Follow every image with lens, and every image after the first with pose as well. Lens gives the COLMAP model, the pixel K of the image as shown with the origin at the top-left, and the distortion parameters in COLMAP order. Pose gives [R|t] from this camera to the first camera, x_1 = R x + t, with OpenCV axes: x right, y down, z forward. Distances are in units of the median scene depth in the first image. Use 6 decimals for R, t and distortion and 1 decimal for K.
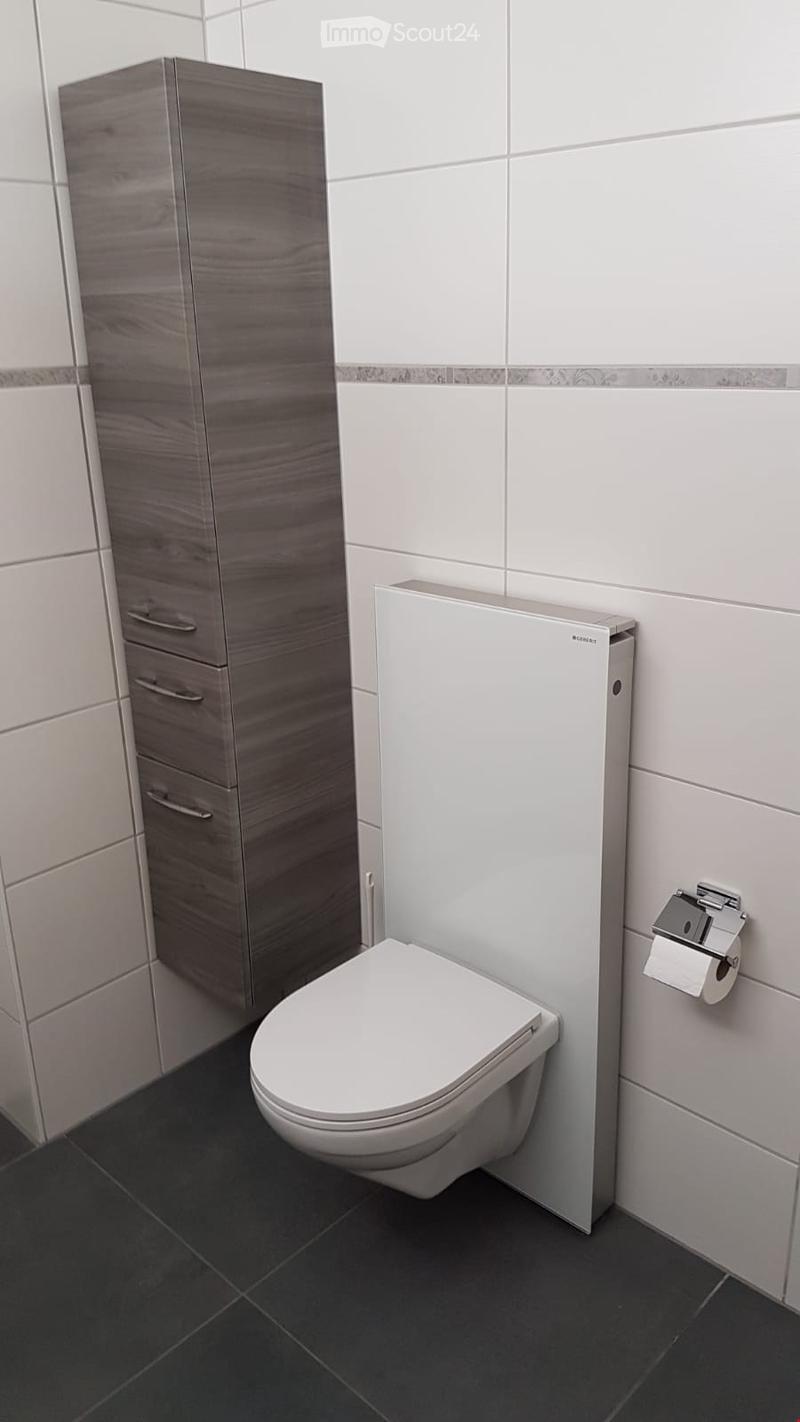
lens RADIAL K [[1061.8, 0, 405.5], [0, 1061.8, 684.9], [0, 0, 1]] dist [0.183240, -0.383351]
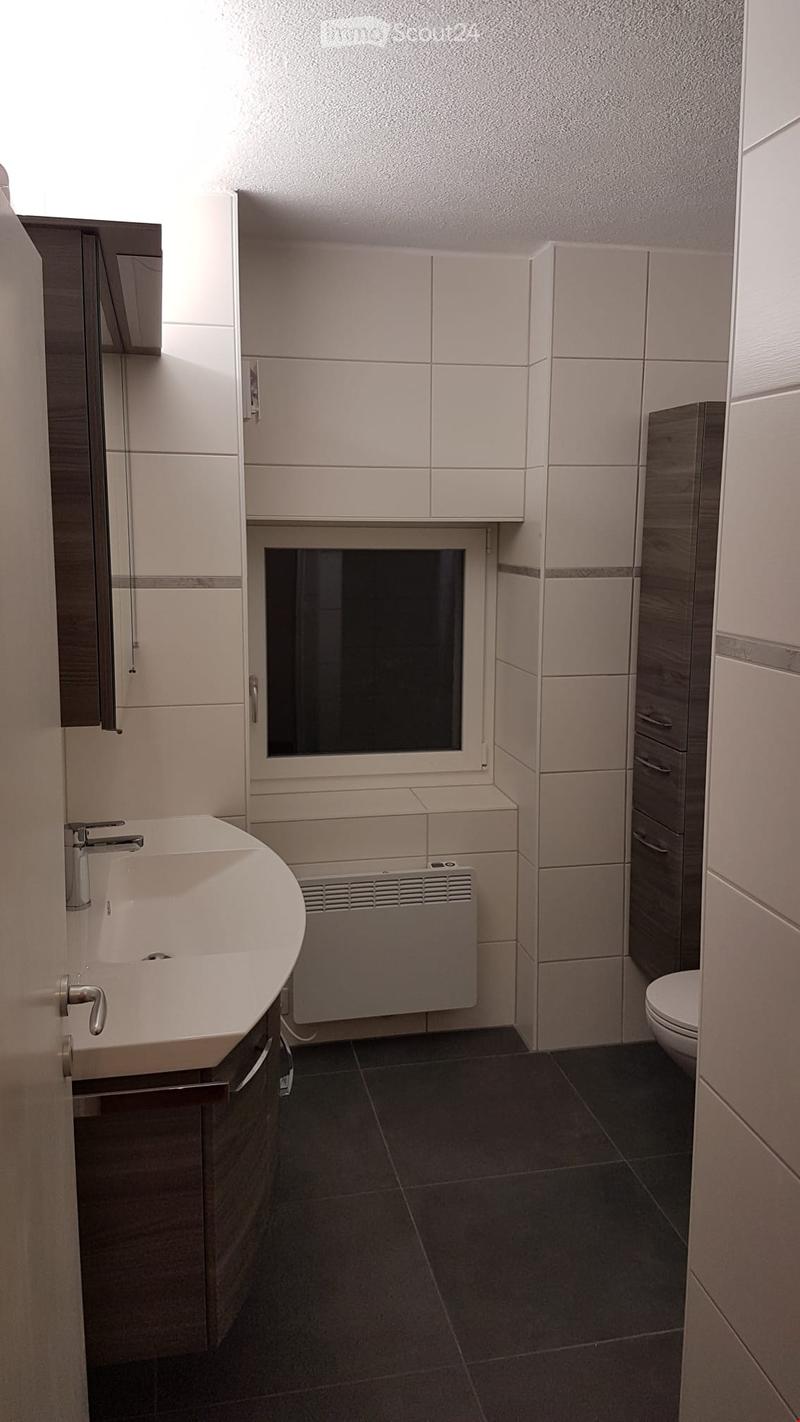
lens RADIAL K [[1061.8, 0, 405.5], [0, 1061.8, 684.9], [0, 0, 1]] dist [0.183240, -0.383351]
pose [[0.815981, 0.114499, -0.566626, 0.376670], [-0.211356, 0.971416, -0.108072, 0.143633], [0.538055, 0.207945, 0.816857, -0.529504]]
